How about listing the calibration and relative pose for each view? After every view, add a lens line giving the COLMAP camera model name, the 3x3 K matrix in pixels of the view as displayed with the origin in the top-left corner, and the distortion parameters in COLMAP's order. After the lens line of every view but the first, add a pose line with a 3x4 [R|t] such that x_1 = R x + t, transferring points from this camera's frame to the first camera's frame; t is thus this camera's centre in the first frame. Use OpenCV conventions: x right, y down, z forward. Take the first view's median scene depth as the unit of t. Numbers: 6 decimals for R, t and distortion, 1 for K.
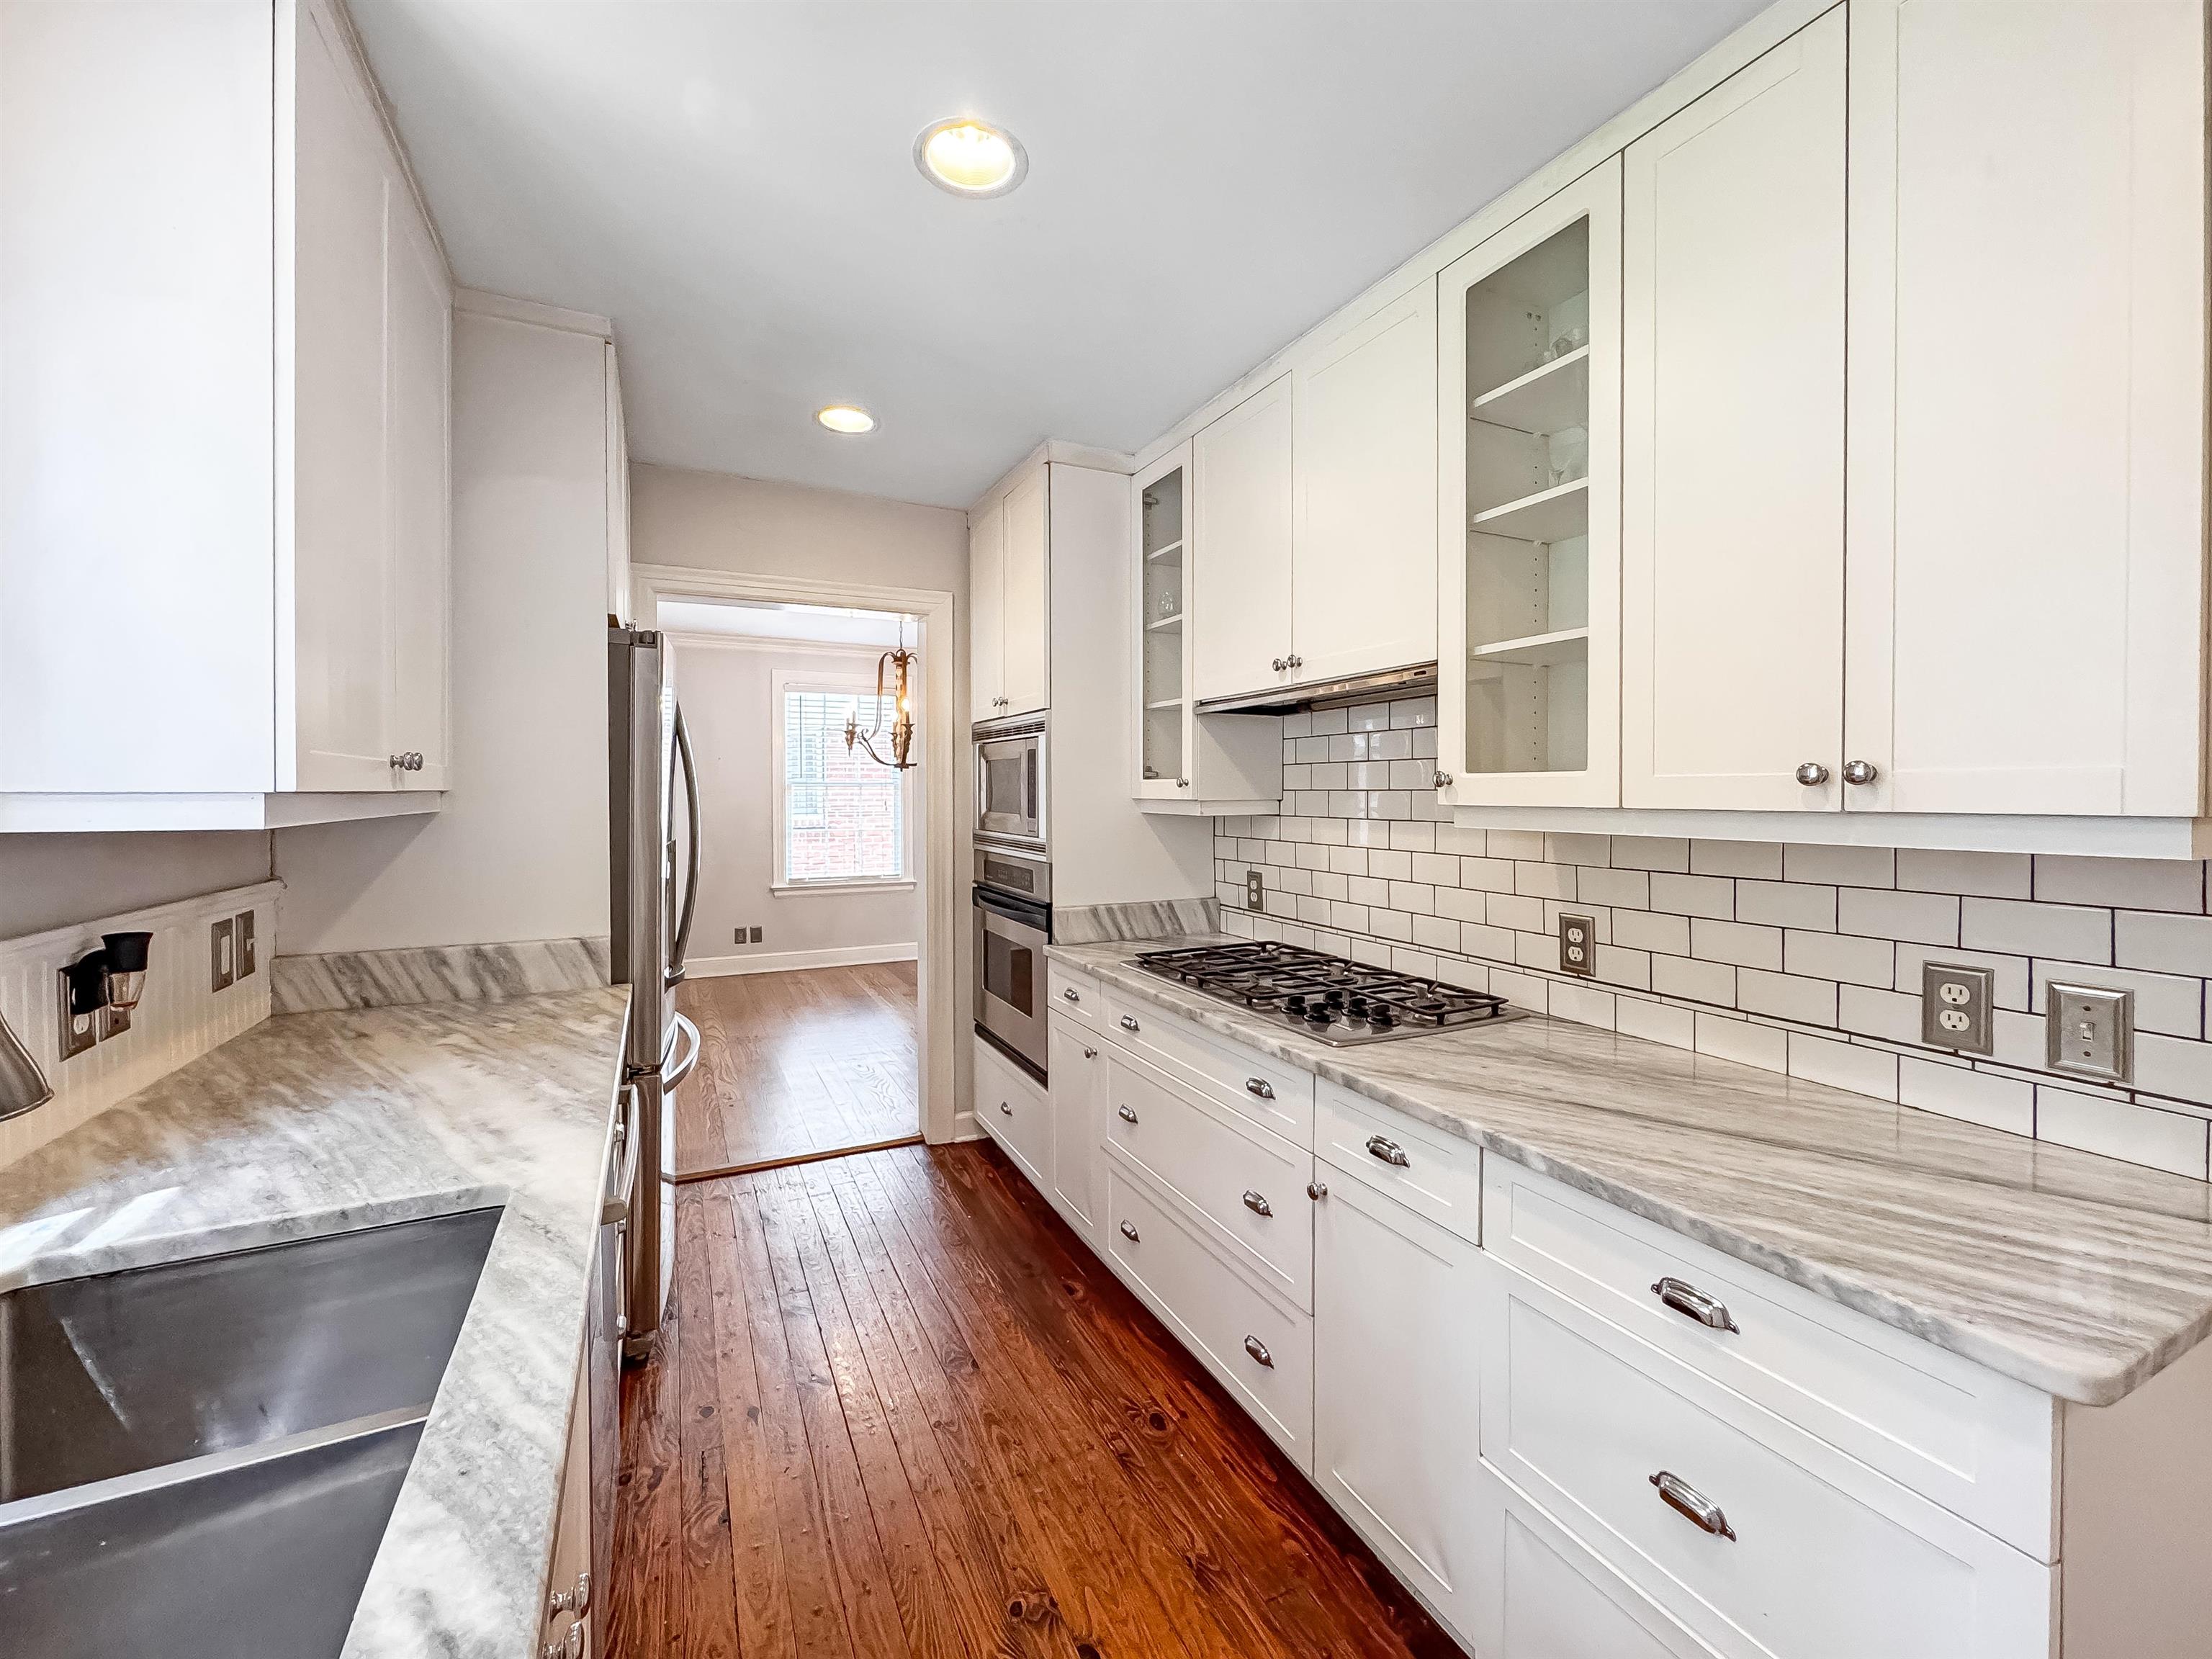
lens RADIAL K [[893.2, 0, 1104.8], [0, 893.2, 795.3], [0, 0, 1]] dist [0.000163, 0.000531]
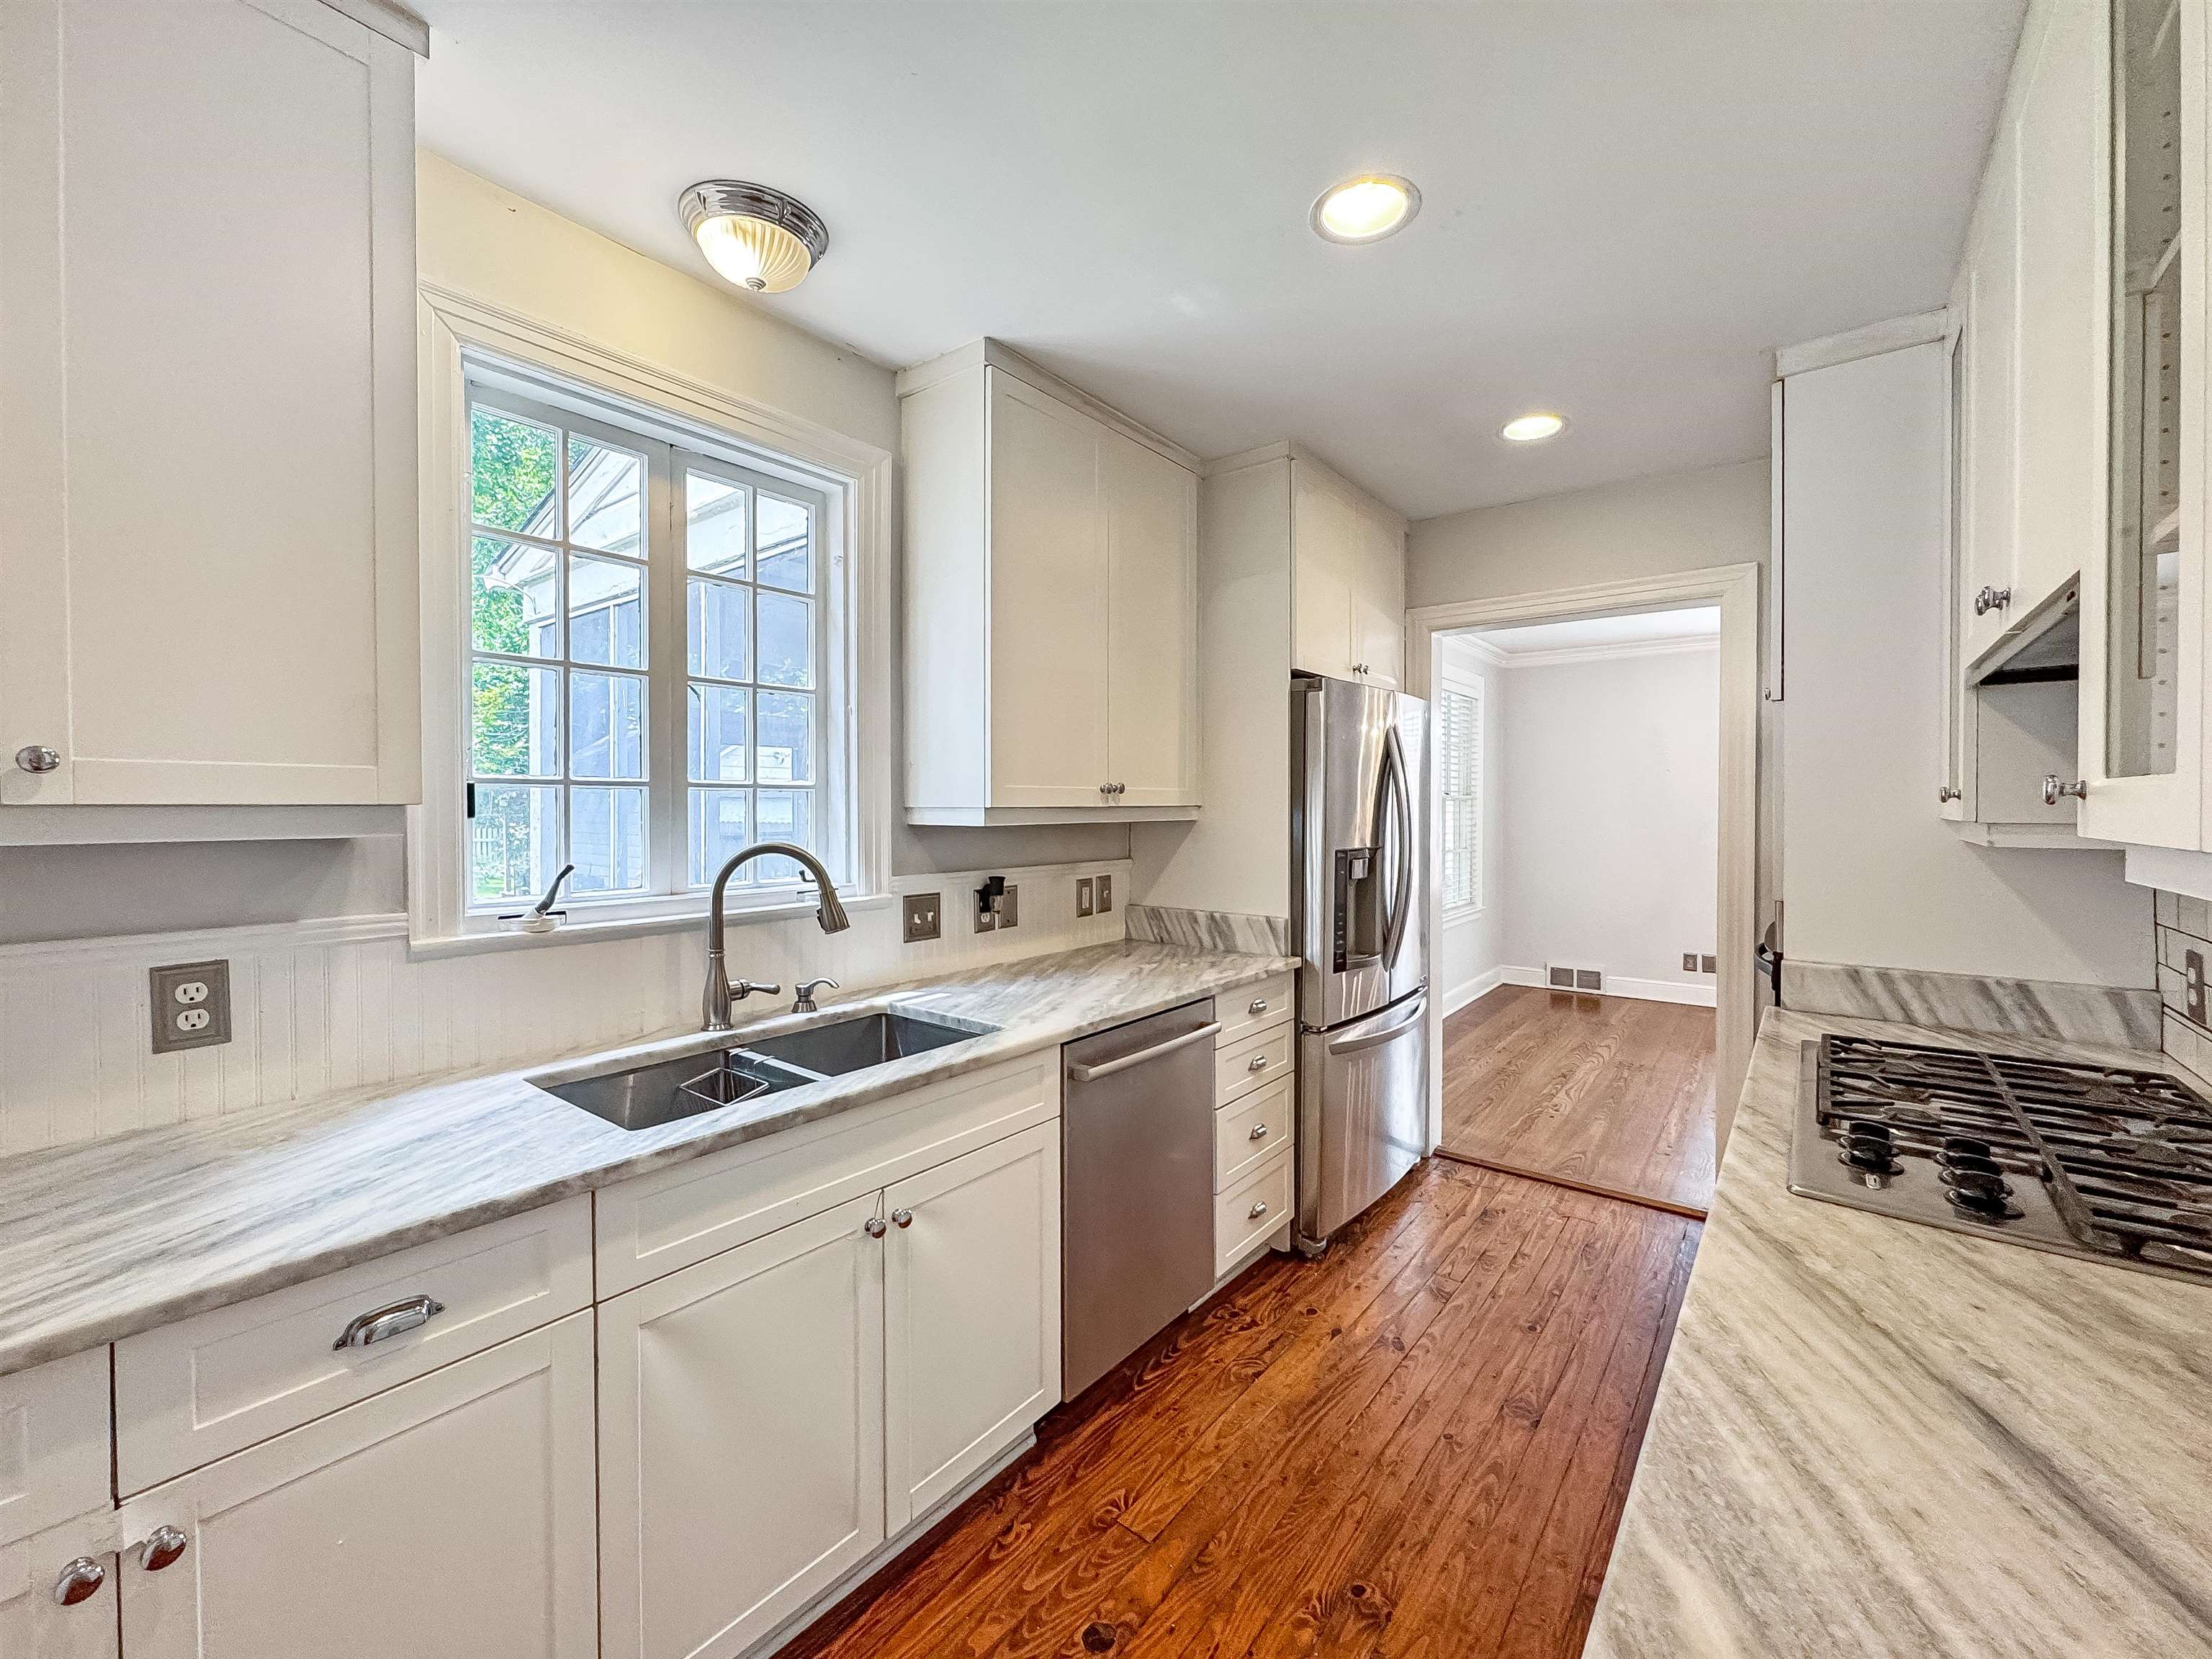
lens RADIAL K [[903.8, 0, 1126.6], [0, 903.8, 803.8], [0, 0, 1]] dist [-0.005630, 0.000246]
pose [[0.440584, -0.000473, -0.897711, 0.619380], [-0.003831, 0.999990, -0.002406, -0.005969], [0.897703, 0.004499, 0.440578, 0.245271]]
